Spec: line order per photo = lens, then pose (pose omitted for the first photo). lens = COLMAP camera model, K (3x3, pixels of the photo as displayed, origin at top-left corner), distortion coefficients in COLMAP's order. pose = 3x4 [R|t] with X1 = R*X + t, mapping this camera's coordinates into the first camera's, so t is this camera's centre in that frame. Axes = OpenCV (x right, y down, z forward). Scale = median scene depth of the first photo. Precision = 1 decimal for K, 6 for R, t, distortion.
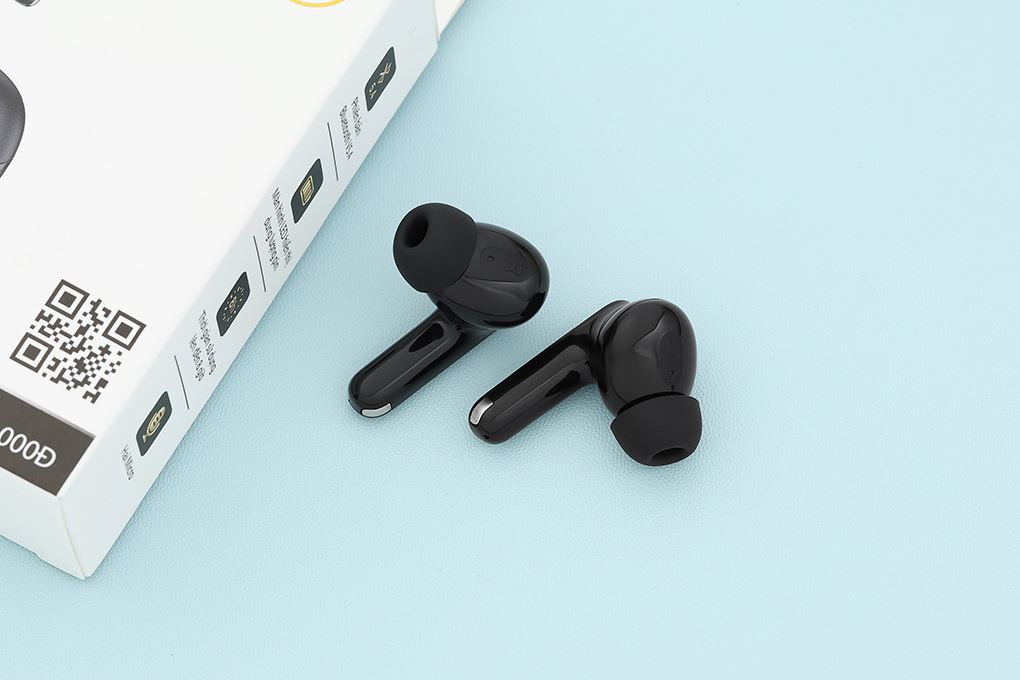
lens RADIAL K [[4678.1, 0, 510.0], [0, 4678.1, 340.0], [0, 0, 1]] dist [0.310468, -3.246215]
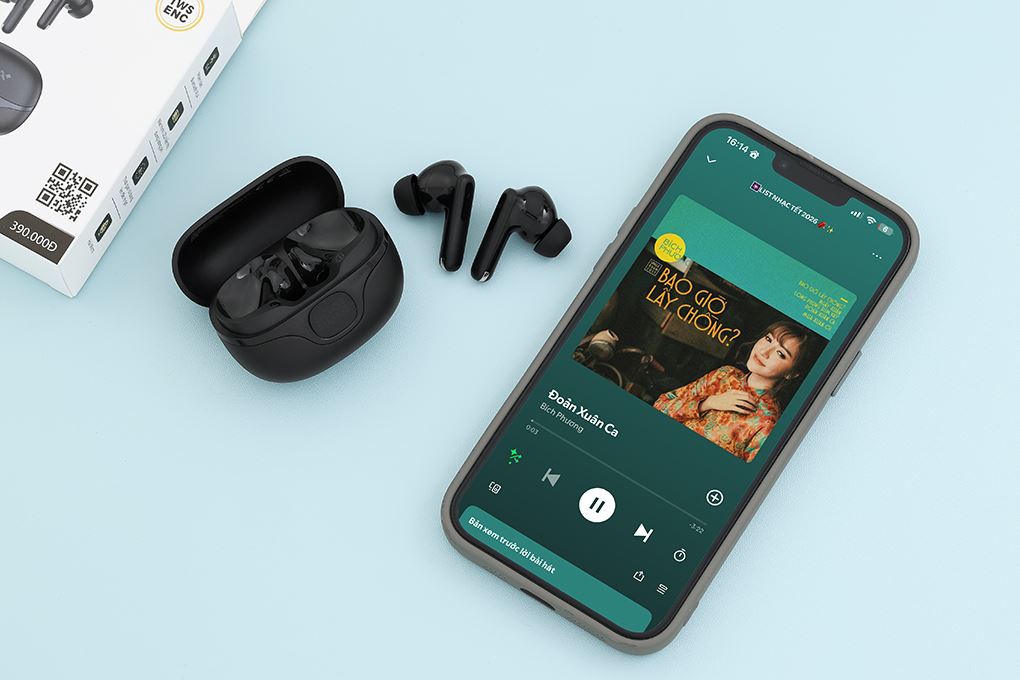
lens RADIAL K [[4678.1, 0, 510.0], [0, 4678.1, 340.0], [0, 0, 1]] dist [0.310468, -3.246215]
pose [[0.999760, 0.008193, -0.020326, 0.158124], [-0.005742, 0.993017, 0.117835, -0.189143], [0.021149, -0.117690, 0.992825, -1.165017]]
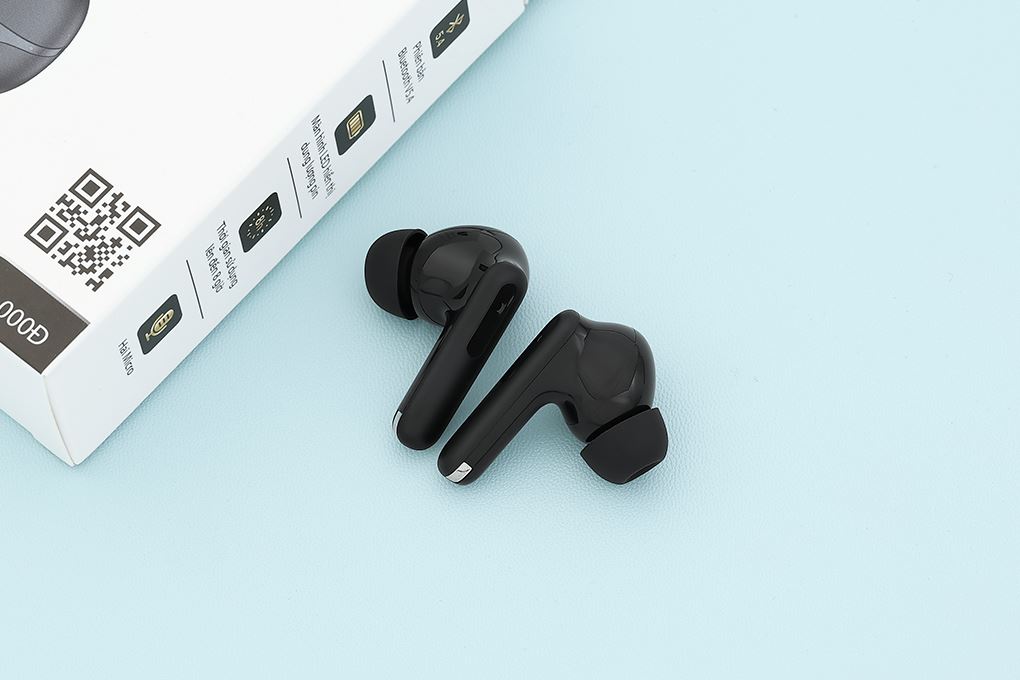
lens RADIAL K [[4678.1, 0, 510.0], [0, 4678.1, 340.0], [0, 0, 1]] dist [0.310468, -3.246215]
pose [[0.979538, 0.159508, -0.122731, 0.124917], [-0.162155, 0.986694, -0.011830, 0.021172], [0.119211, 0.031490, 0.992369, 0.002498]]
